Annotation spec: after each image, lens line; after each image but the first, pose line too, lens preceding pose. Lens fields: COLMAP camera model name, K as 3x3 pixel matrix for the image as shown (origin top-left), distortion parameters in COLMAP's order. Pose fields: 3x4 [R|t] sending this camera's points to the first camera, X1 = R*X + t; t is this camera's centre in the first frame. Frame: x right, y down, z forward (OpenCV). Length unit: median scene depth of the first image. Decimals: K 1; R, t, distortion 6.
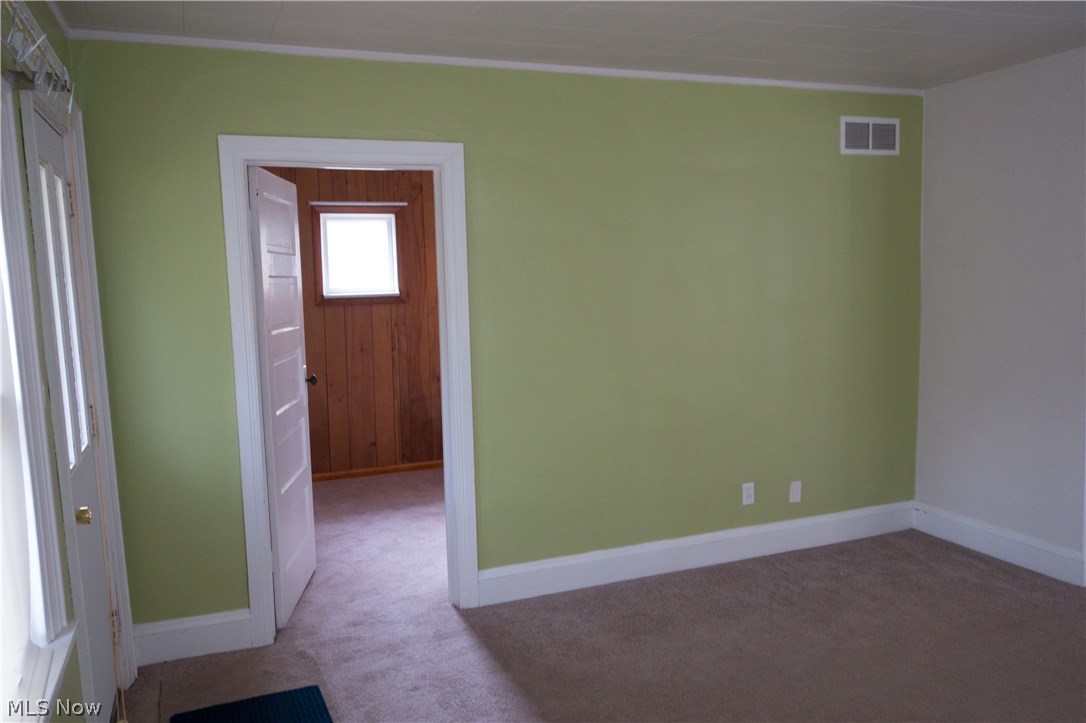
lens RADIAL K [[859.5, 0, 545.0], [0, 859.5, 362.9], [0, 0, 1]] dist [0.008418, -0.009499]
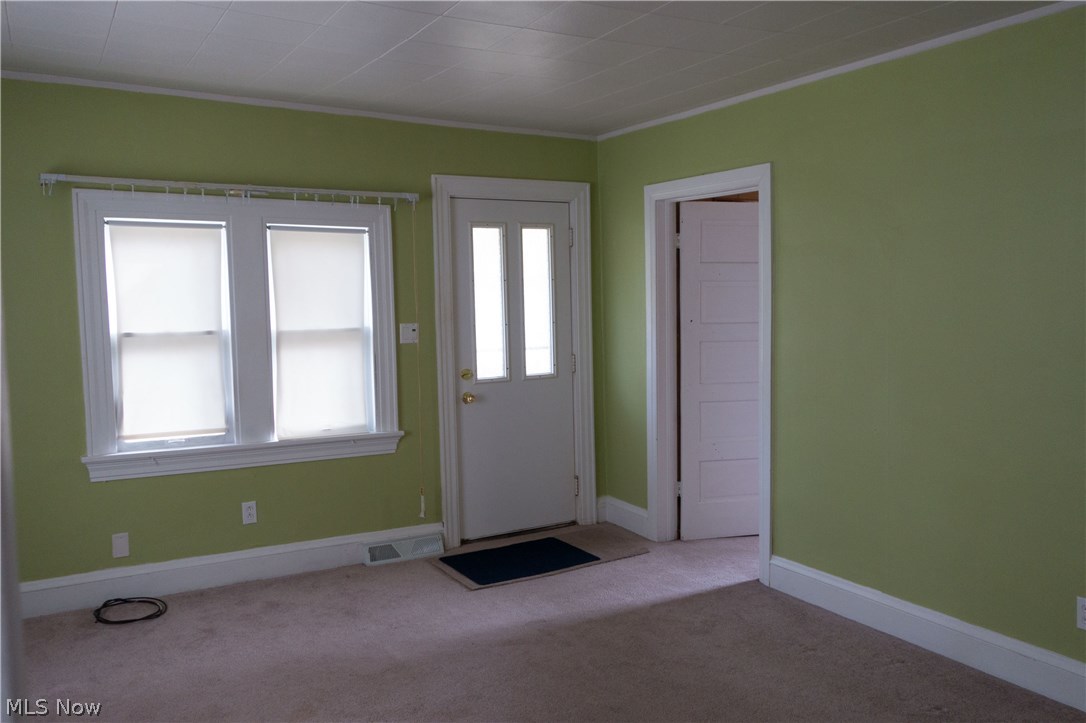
lens RADIAL K [[859.5, 0, 542.4], [0, 859.5, 362.5], [0, 0, 1]] dist [0.008418, -0.009499]
pose [[0.132185, 0.106577, -0.985479, 1.009523], [-0.093194, 0.991135, 0.094688, -0.079848], [0.986834, 0.079324, 0.140945, 0.589587]]
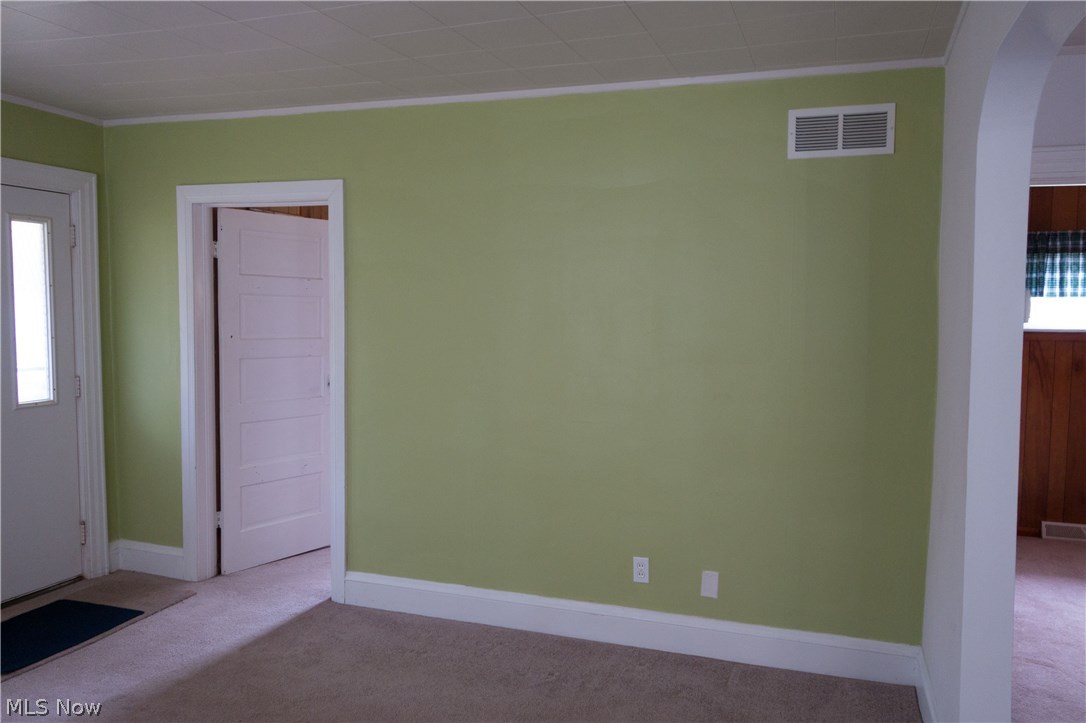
lens RADIAL K [[859.5, 0, 544.8], [0, 859.5, 362.0], [0, 0, 1]] dist [0.008418, -0.009499]
pose [[0.742536, 0.080169, -0.664991, 0.878231], [-0.105190, 0.994449, 0.002431, -0.052109], [0.661495, 0.068145, 0.746847, 0.367668]]
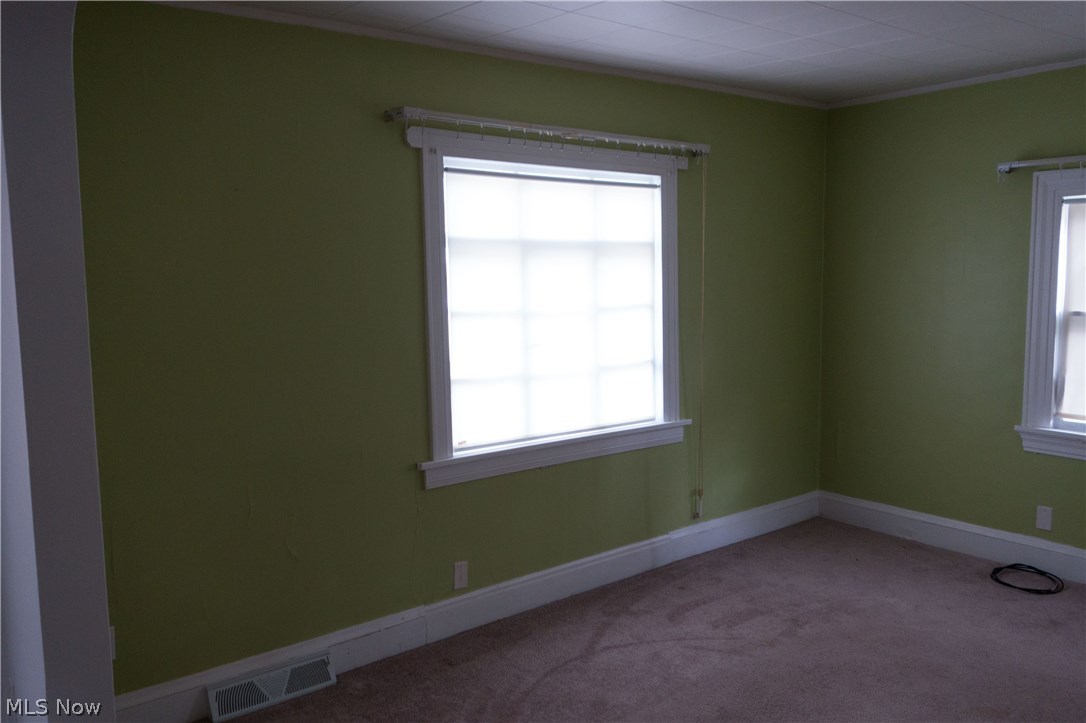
lens RADIAL K [[859.5, 0, 546.3], [0, 859.5, 360.9], [0, 0, 1]] dist [0.008418, -0.009499]
pose [[-0.962630, 0.061988, -0.263629, 0.782124], [0.008577, 0.979942, 0.199097, -0.126983], [0.270683, 0.189396, -0.943854, 1.096429]]
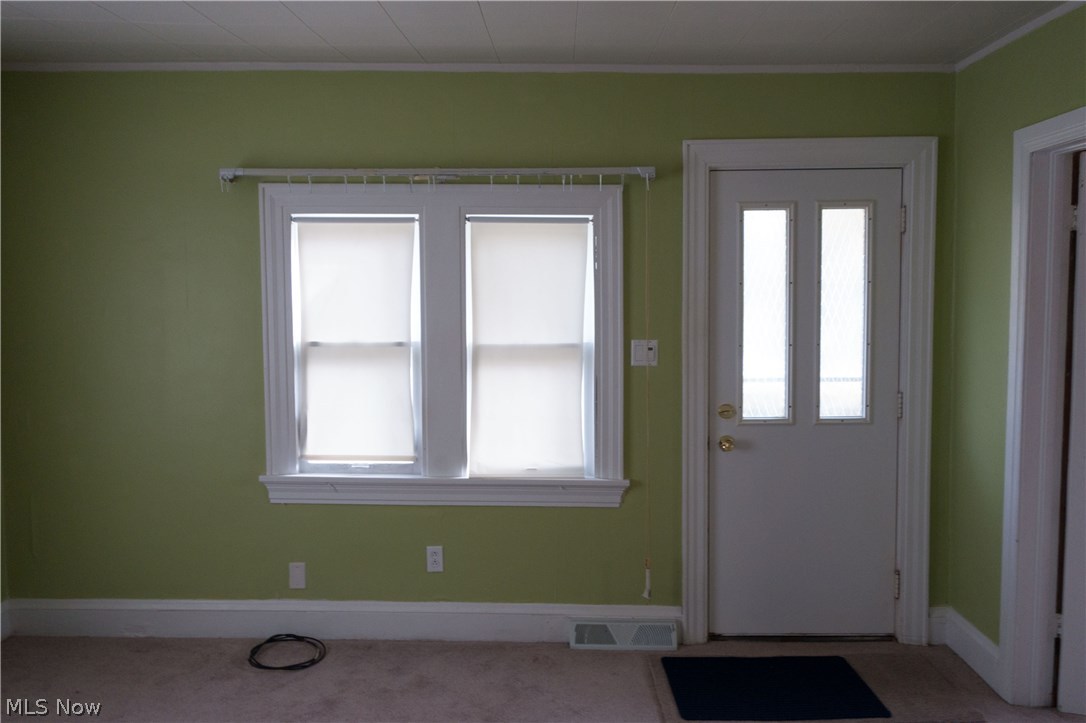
lens RADIAL K [[859.5, 0, 544.3], [0, 859.5, 362.2], [0, 0, 1]] dist [0.008418, -0.009499]
pose [[-0.399166, 0.101321, -0.911263, 0.634910], [-0.078831, 0.986403, 0.144207, -0.104934], [0.913483, 0.129398, -0.385752, 0.853988]]
